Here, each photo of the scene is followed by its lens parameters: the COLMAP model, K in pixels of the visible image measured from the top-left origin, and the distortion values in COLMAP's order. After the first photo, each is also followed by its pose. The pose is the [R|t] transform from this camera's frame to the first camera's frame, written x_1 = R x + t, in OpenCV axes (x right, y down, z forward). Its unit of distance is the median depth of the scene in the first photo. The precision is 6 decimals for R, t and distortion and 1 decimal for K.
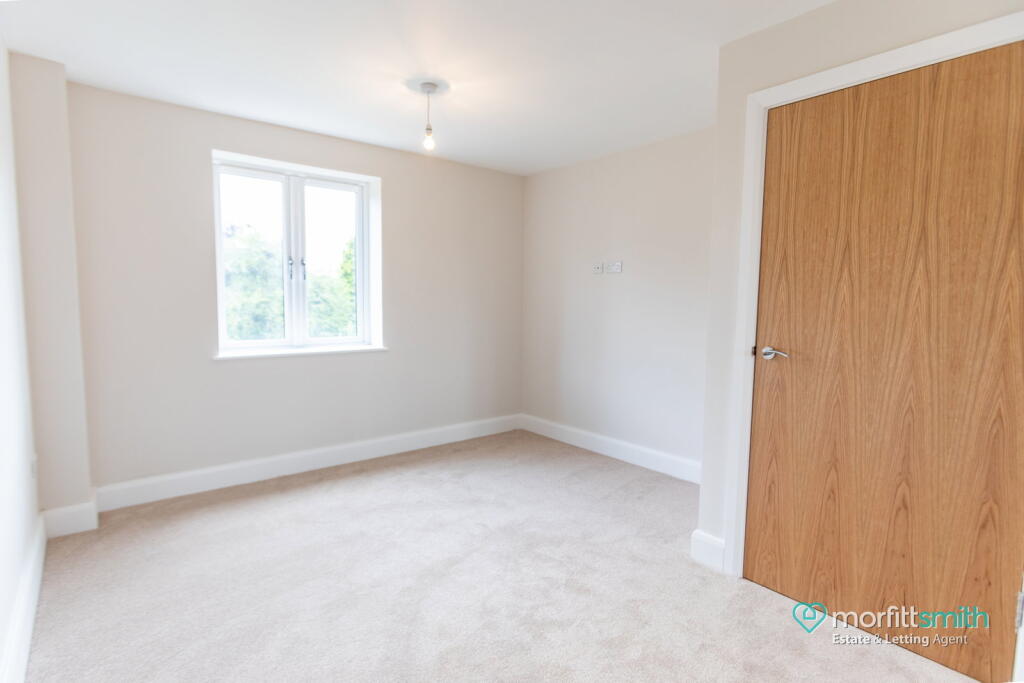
lens RADIAL K [[506.4, 0, 507.2], [0, 506.4, 338.6], [0, 0, 1]] dist [0.000815, 0.000350]
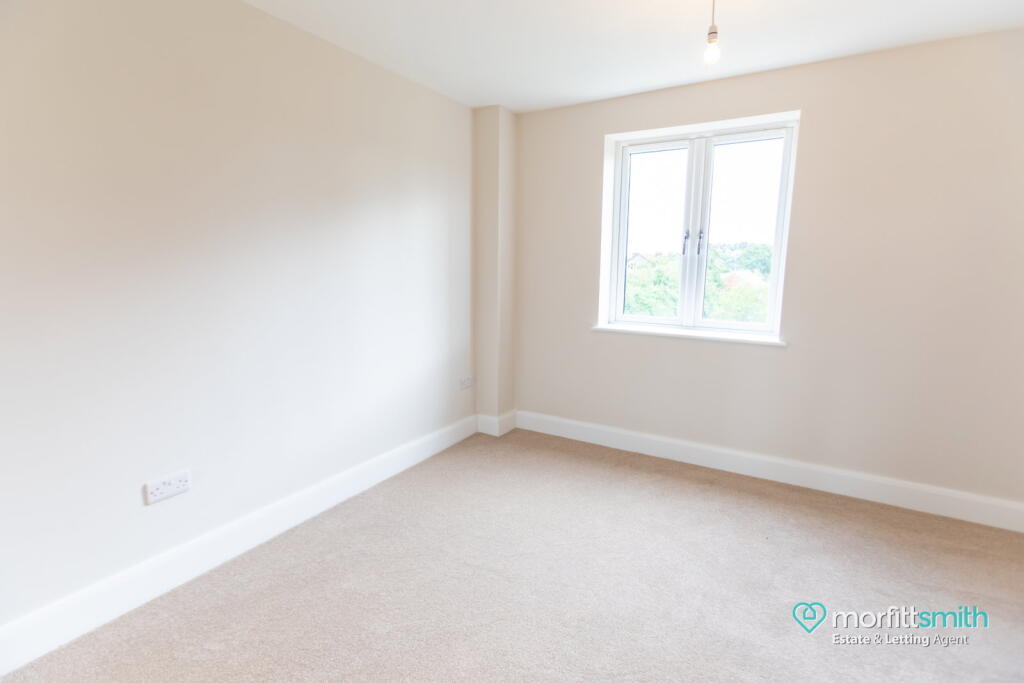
lens RADIAL K [[506.4, 0, 507.2], [0, 506.4, 338.6], [0, 0, 1]] dist [0.000815, 0.000350]
pose [[0.332044, 0.119969, -0.935604, 0.361176], [-0.083995, 0.991699, 0.097352, -0.026702], [0.939517, 0.046261, 0.339365, 0.396813]]
